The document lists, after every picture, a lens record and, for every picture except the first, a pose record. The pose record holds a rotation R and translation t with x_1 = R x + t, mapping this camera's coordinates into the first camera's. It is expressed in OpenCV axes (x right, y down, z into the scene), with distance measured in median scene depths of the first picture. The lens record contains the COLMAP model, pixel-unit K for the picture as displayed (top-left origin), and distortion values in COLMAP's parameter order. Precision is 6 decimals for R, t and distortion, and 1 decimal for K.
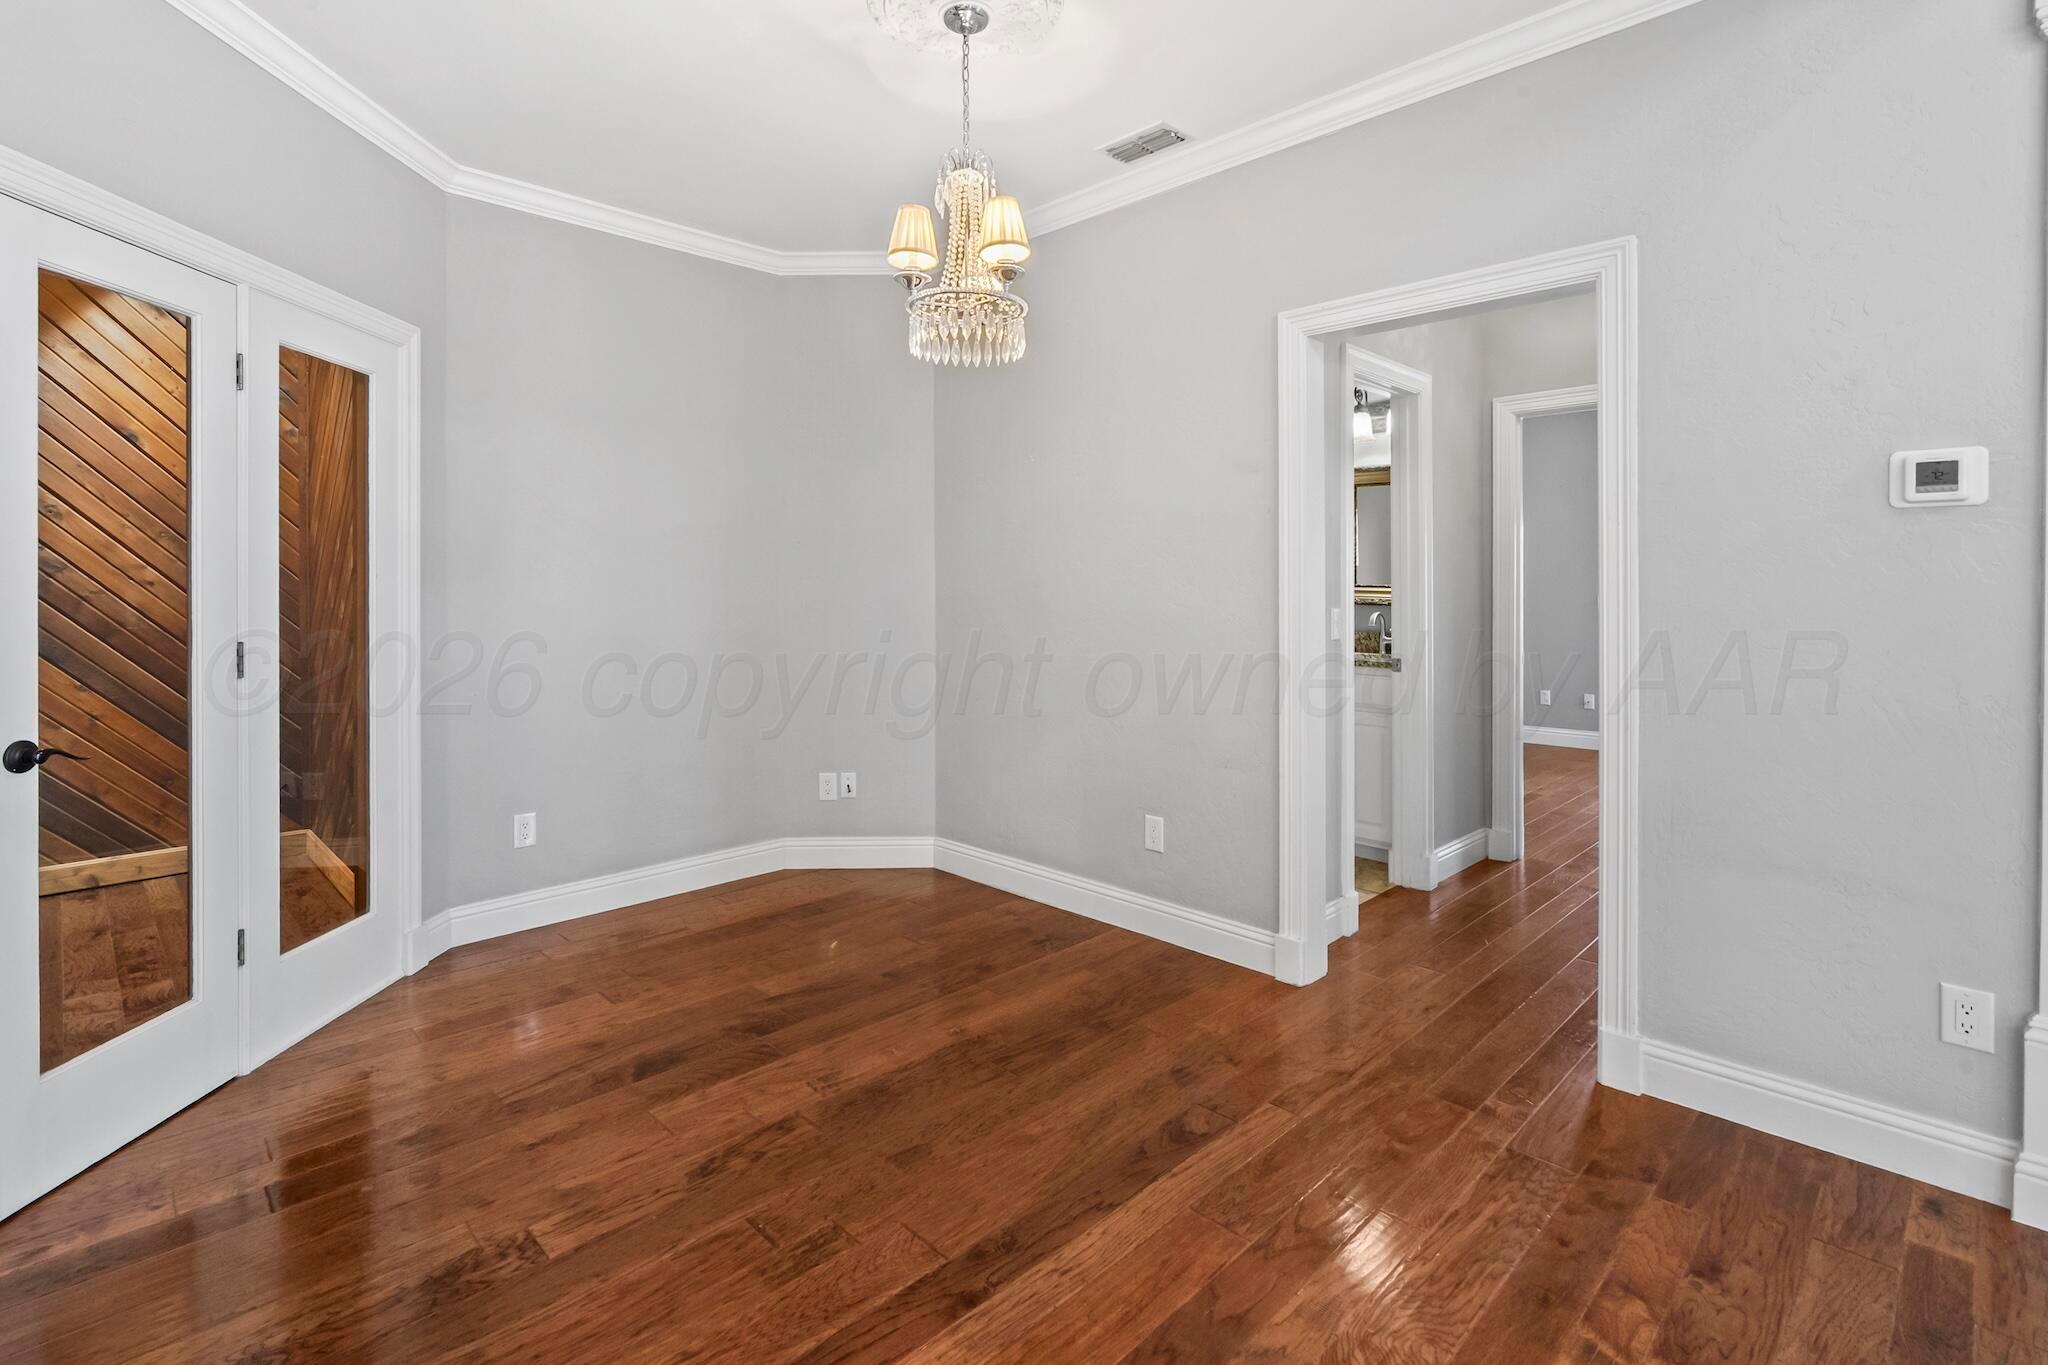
lens RADIAL K [[948.1, 0, 1005.8], [0, 948.1, 589.3], [0, 0, 1]] dist [-0.002322, 0.001069]
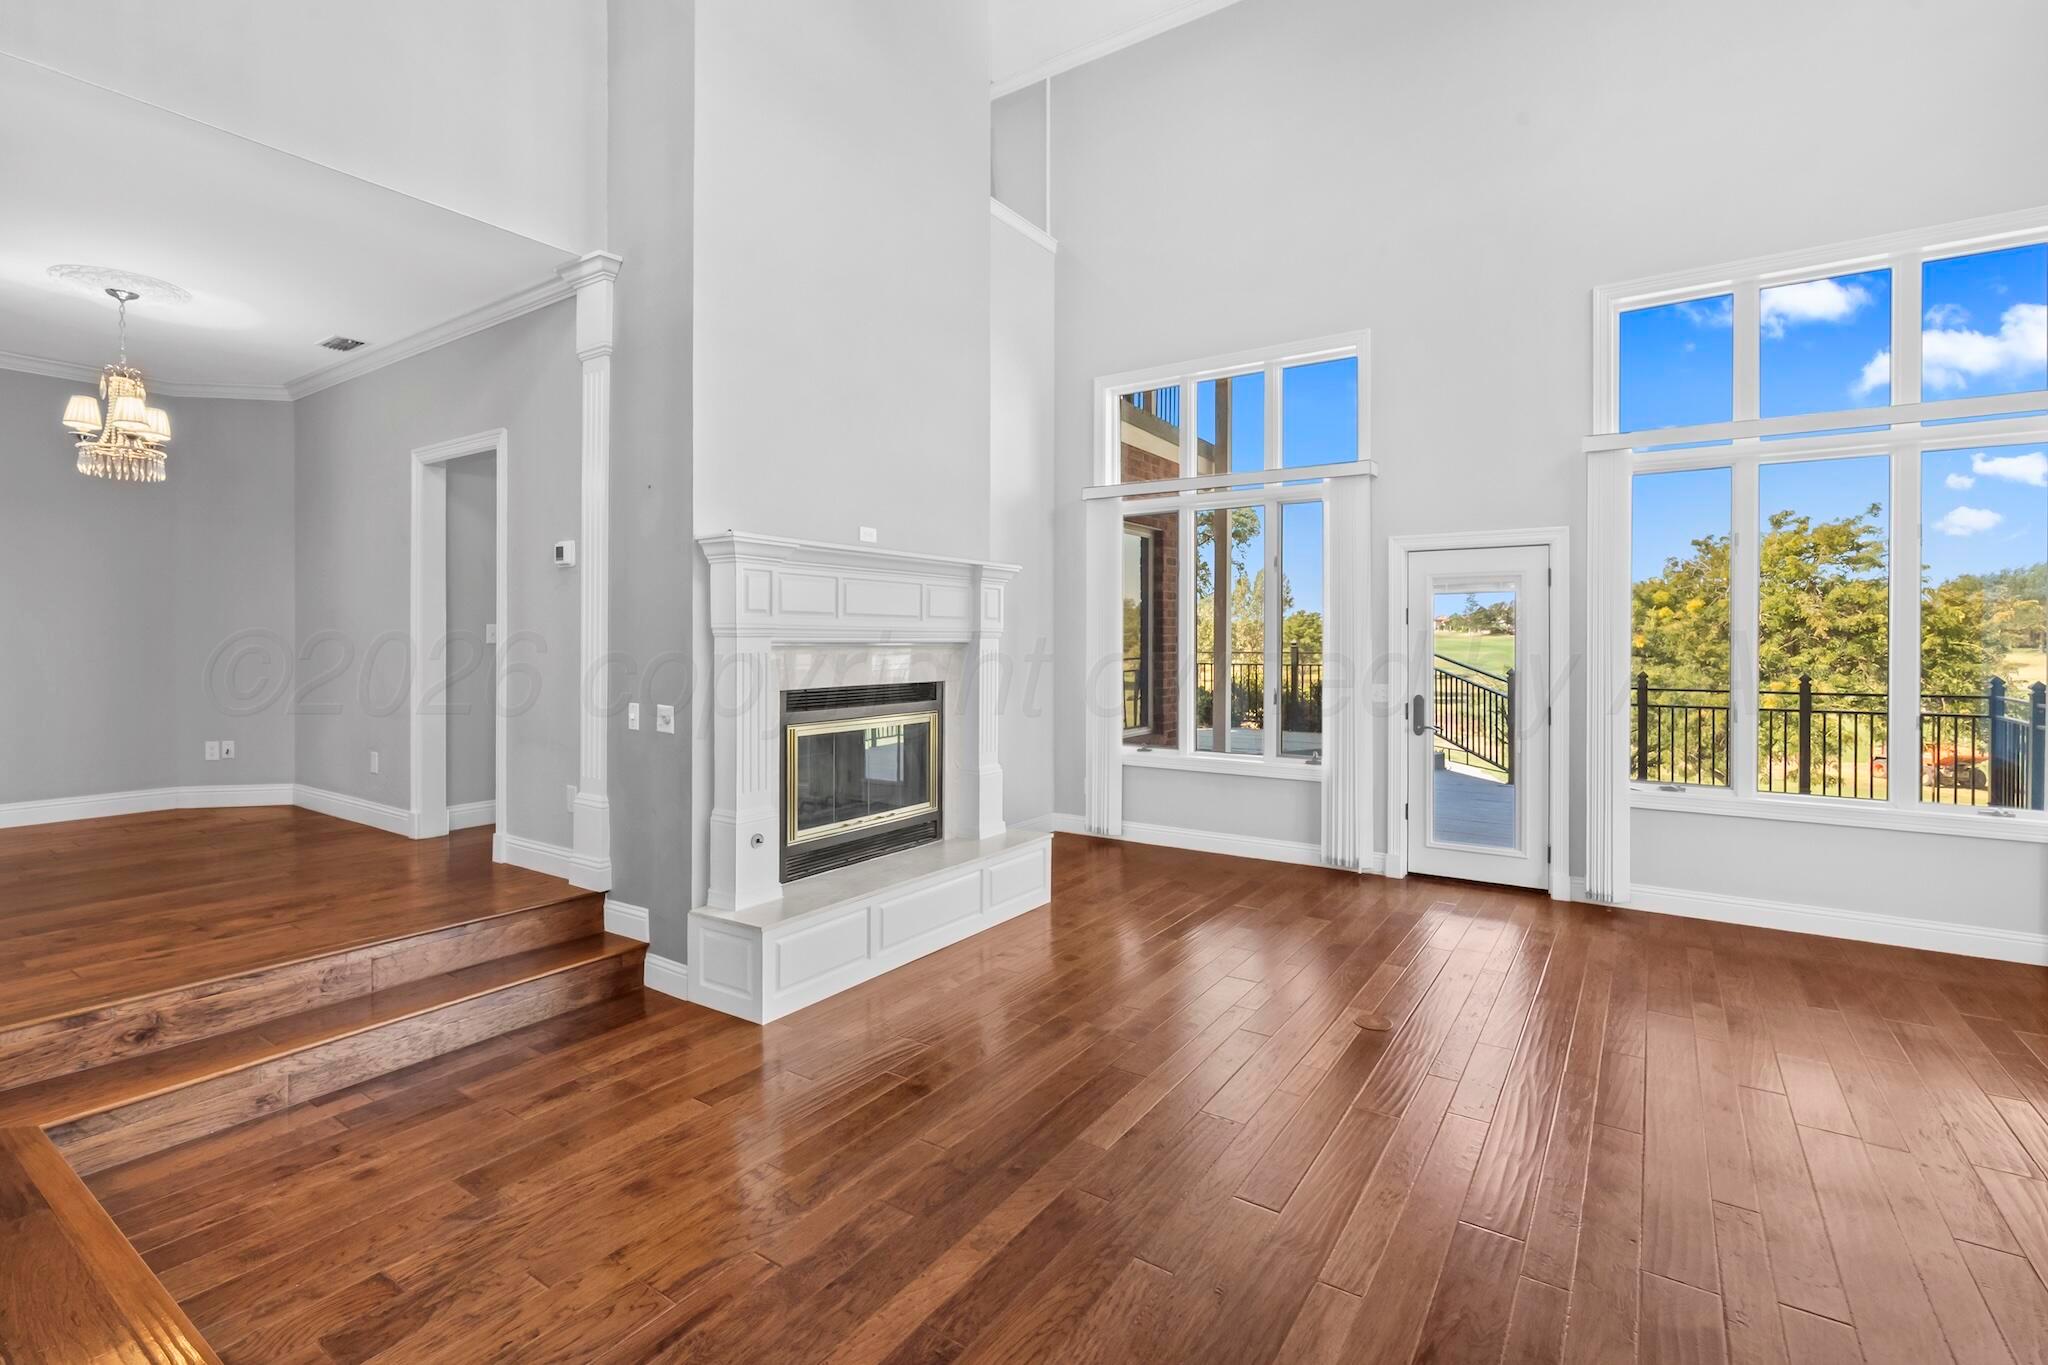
lens RADIAL K [[948.1, 0, 1003.6], [0, 948.1, 652.7], [0, 0, 1]] dist [-0.002322, 0.001069]
pose [[0.986570, -0.000829, 0.163340, 0.792938], [-0.000759, 0.999953, 0.009664, 0.042869], [-0.163340, -0.009658, 0.986523, -0.647698]]
